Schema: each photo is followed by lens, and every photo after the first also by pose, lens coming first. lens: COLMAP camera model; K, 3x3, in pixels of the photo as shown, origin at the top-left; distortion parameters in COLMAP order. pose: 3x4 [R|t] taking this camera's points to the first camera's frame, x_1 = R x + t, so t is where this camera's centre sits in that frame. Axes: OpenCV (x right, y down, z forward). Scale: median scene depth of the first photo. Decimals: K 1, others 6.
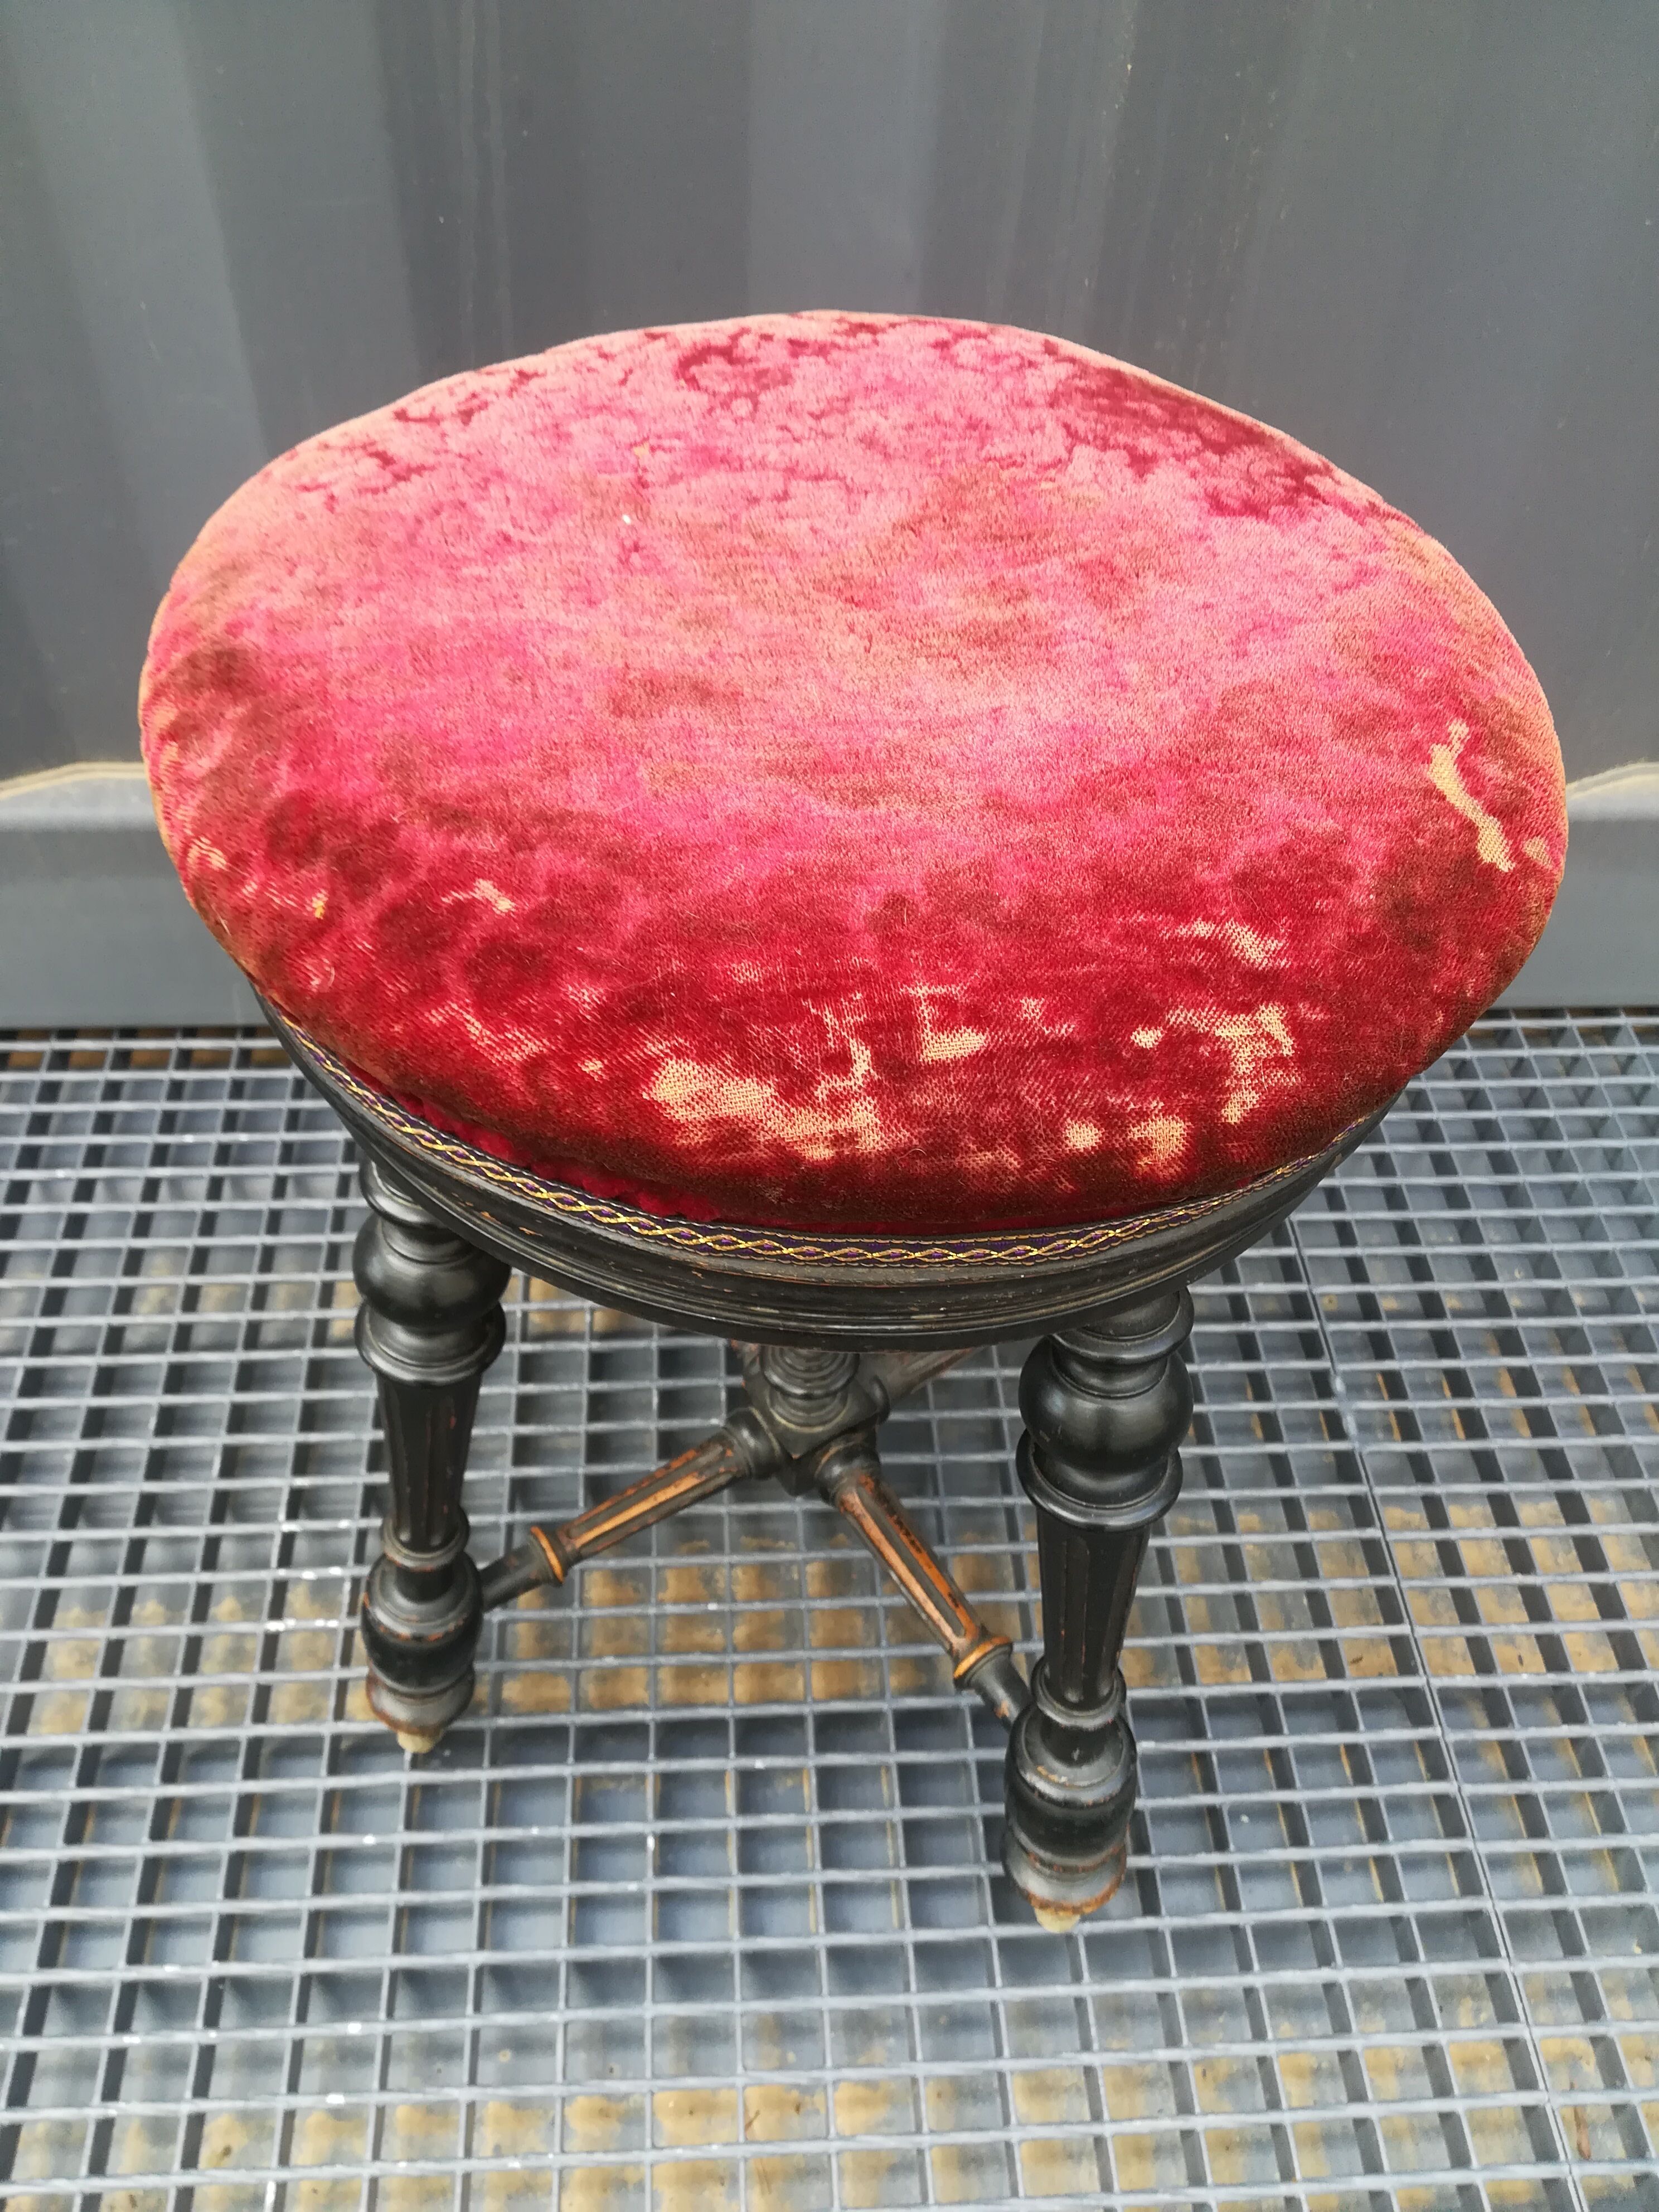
lens RADIAL K [[1746.6, 0, 829.5], [0, 1746.6, 1106.0], [0, 0, 1]] dist [0.021092, -0.067602]
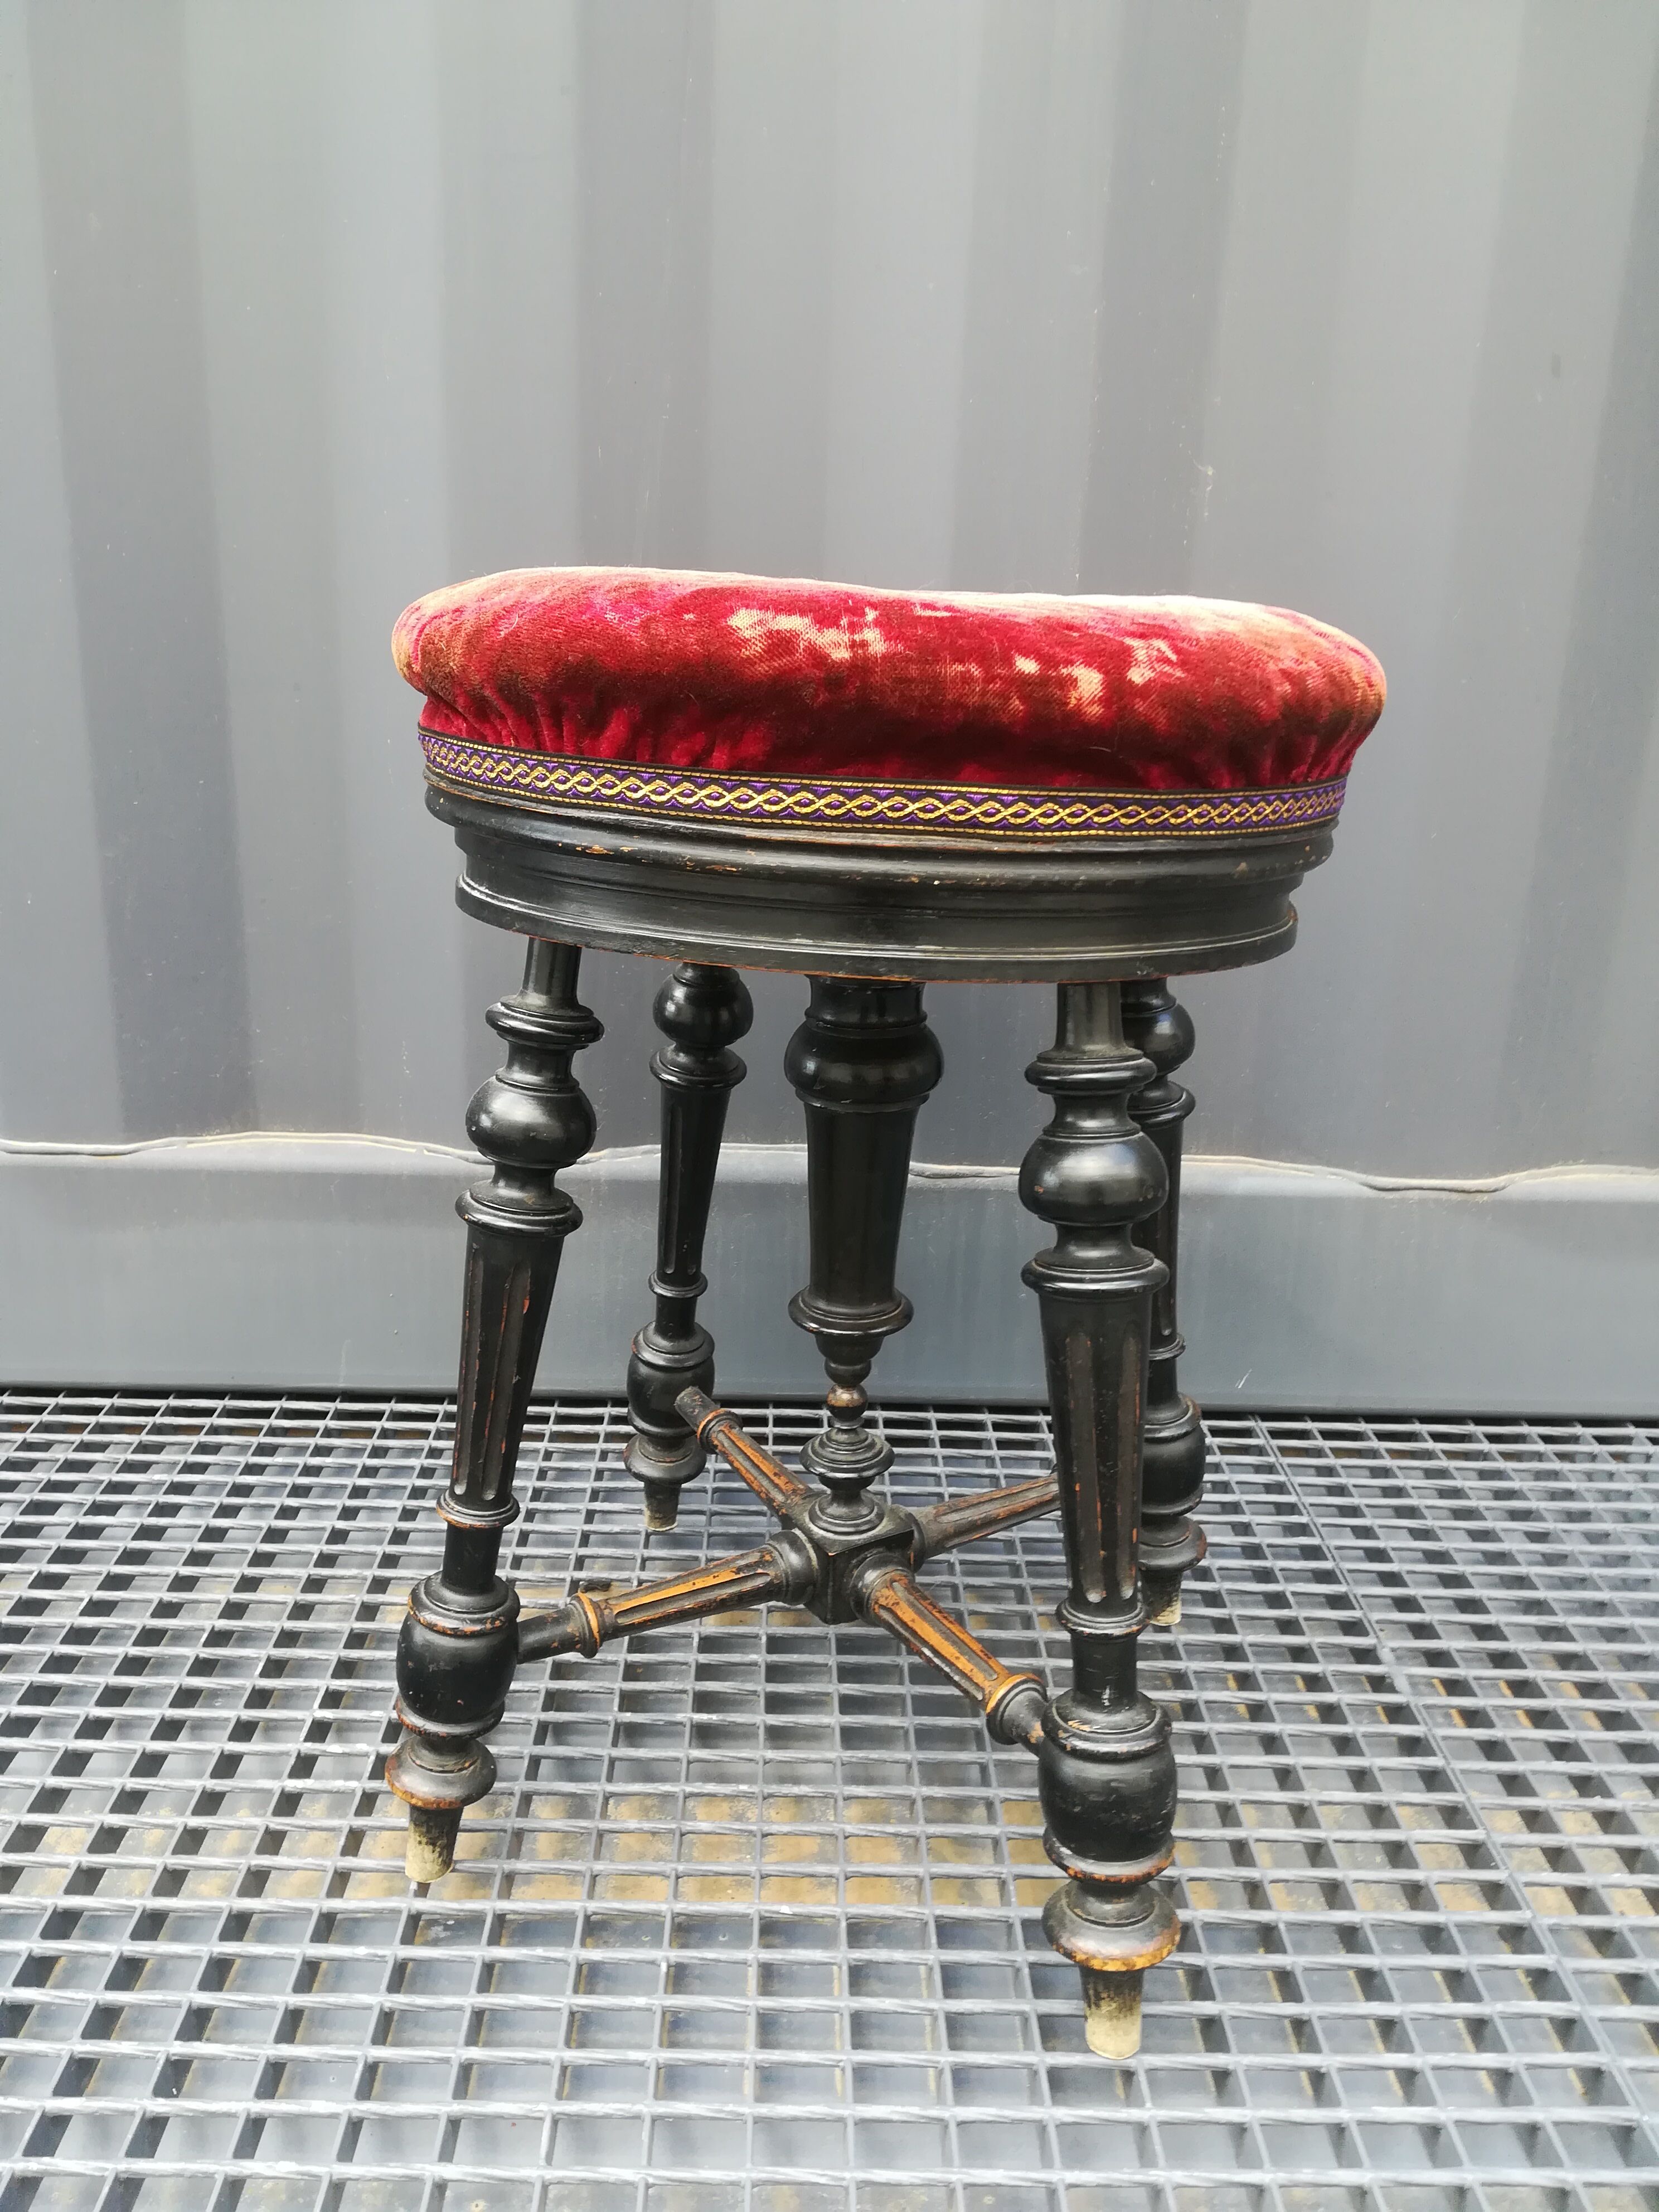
lens RADIAL K [[1717.9, 0, 829.5], [0, 1717.9, 1106.0], [0, 0, 1]] dist [0.008632, 0.003308]
pose [[0.999115, 0.003369, -0.041917, 0.042927], [-0.024876, 0.851020, -0.524543, 1.035013], [0.033905, 0.525122, 0.850351, -0.009008]]
